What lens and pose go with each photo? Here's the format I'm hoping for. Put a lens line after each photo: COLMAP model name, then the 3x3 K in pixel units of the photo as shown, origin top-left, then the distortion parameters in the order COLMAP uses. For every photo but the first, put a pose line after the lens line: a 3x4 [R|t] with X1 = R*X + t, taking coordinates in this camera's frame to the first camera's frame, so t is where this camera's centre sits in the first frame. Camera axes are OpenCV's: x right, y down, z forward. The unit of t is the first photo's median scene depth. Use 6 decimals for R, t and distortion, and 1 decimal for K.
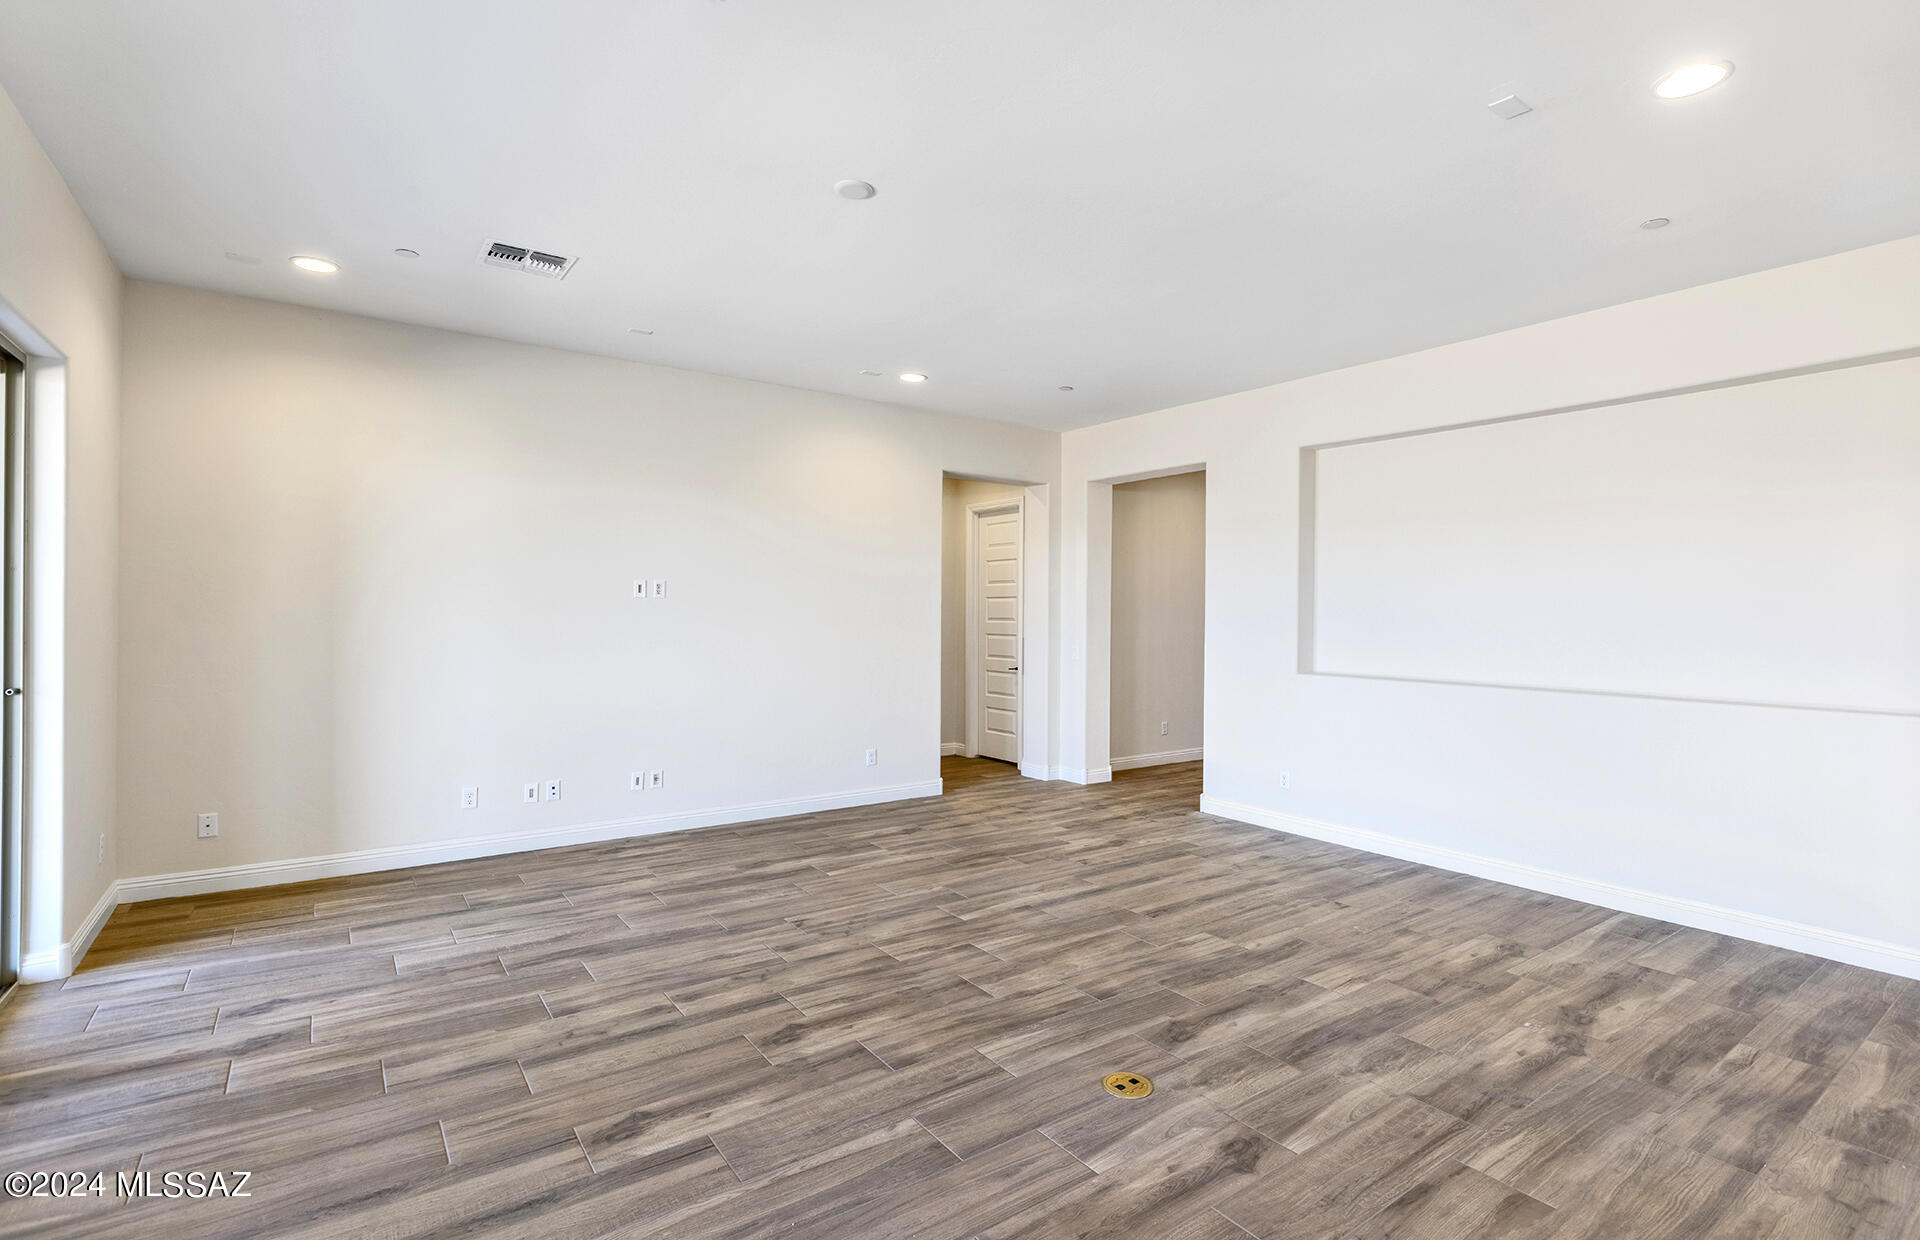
lens RADIAL K [[889.7, 0, 953.8], [0, 889.7, 616.3], [0, 0, 1]] dist [-0.004181, -0.001960]
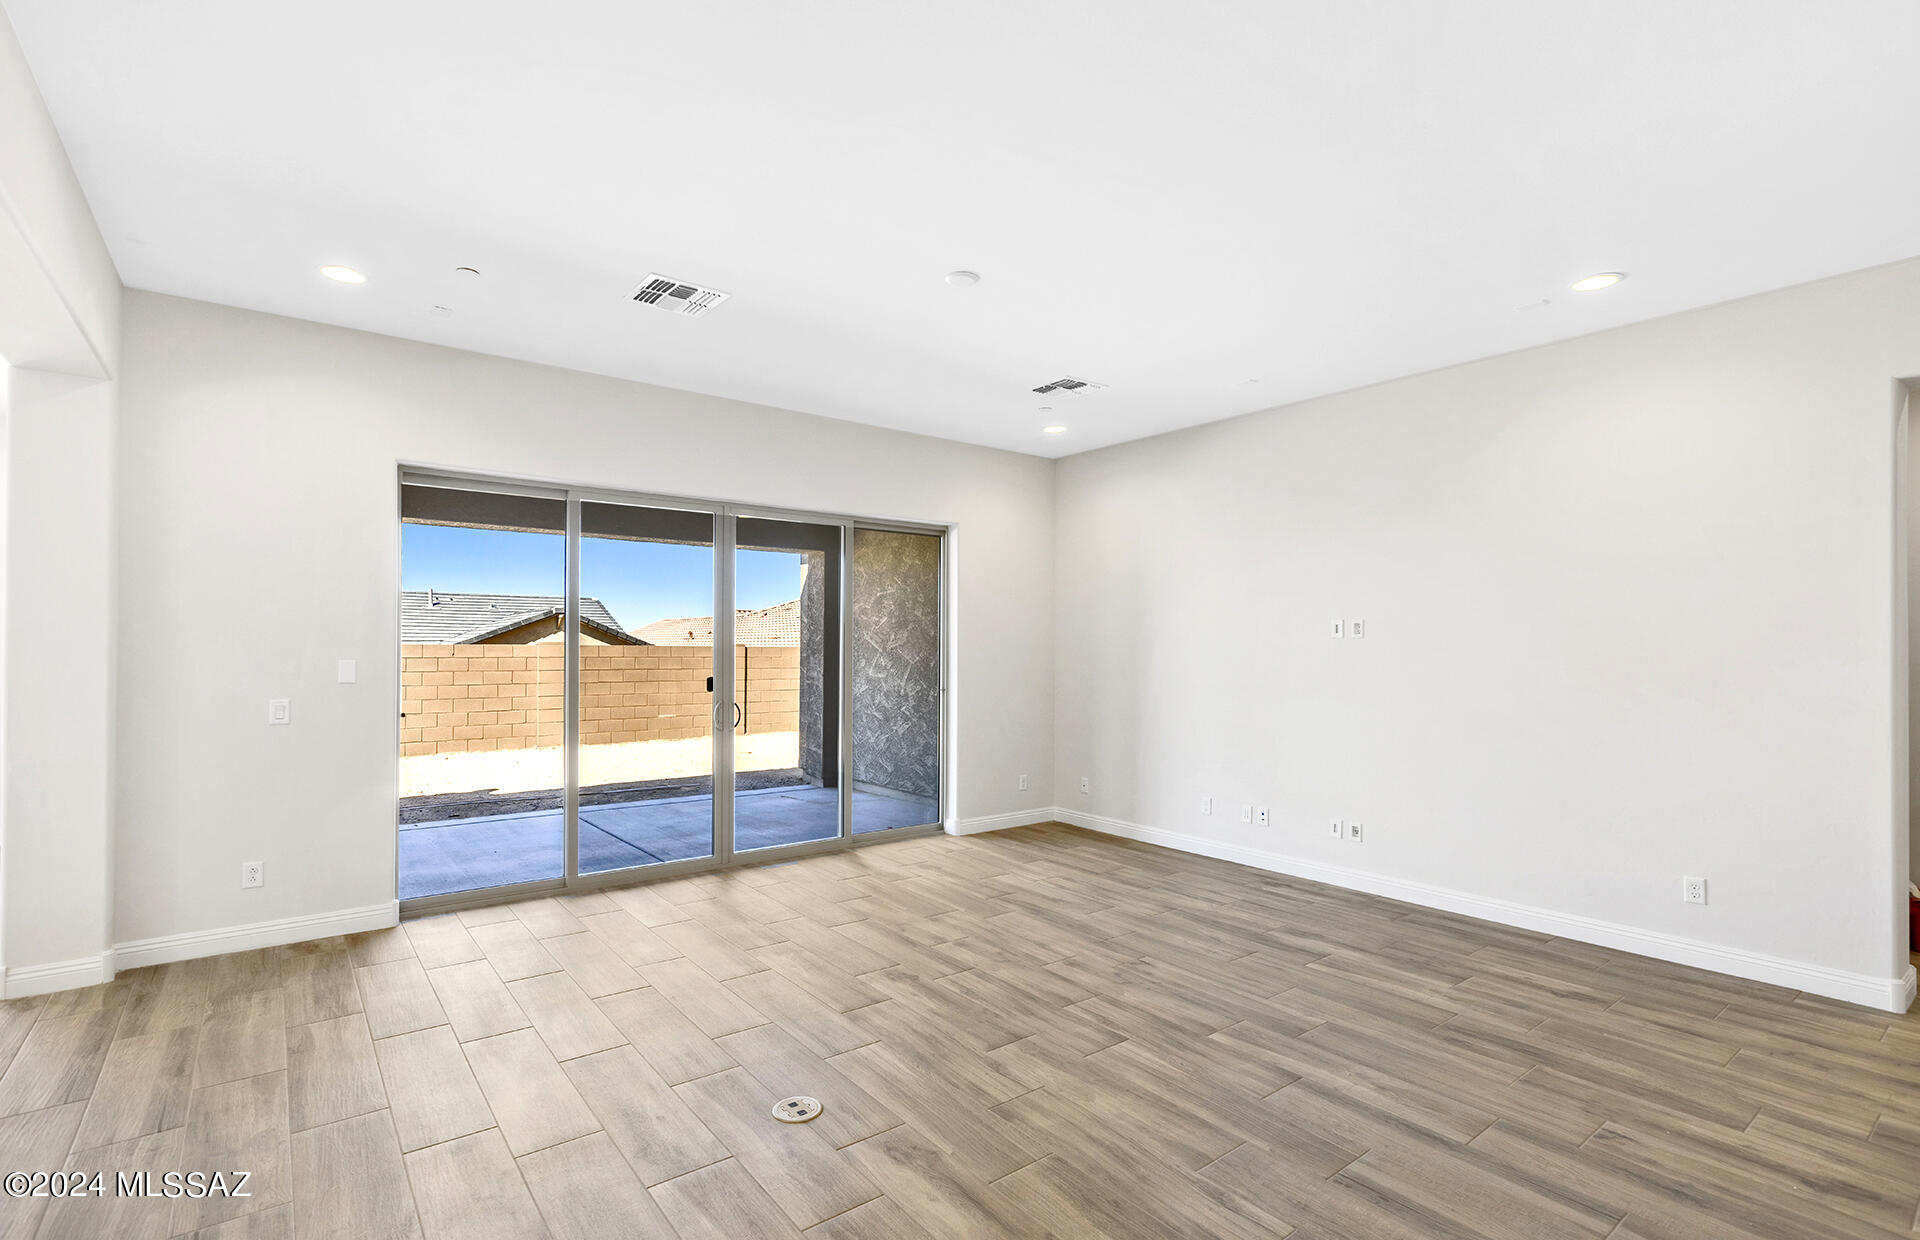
lens RADIAL K [[872.4, 0, 947.7], [0, 872.4, 639.3], [0, 0, 1]] dist [0.005812, -0.000759]
pose [[0.045924, -0.017433, -0.998793, 0.859127], [-0.011326, 0.999774, -0.017971, 0.002794], [0.998881, 0.012138, 0.045716, 0.791784]]
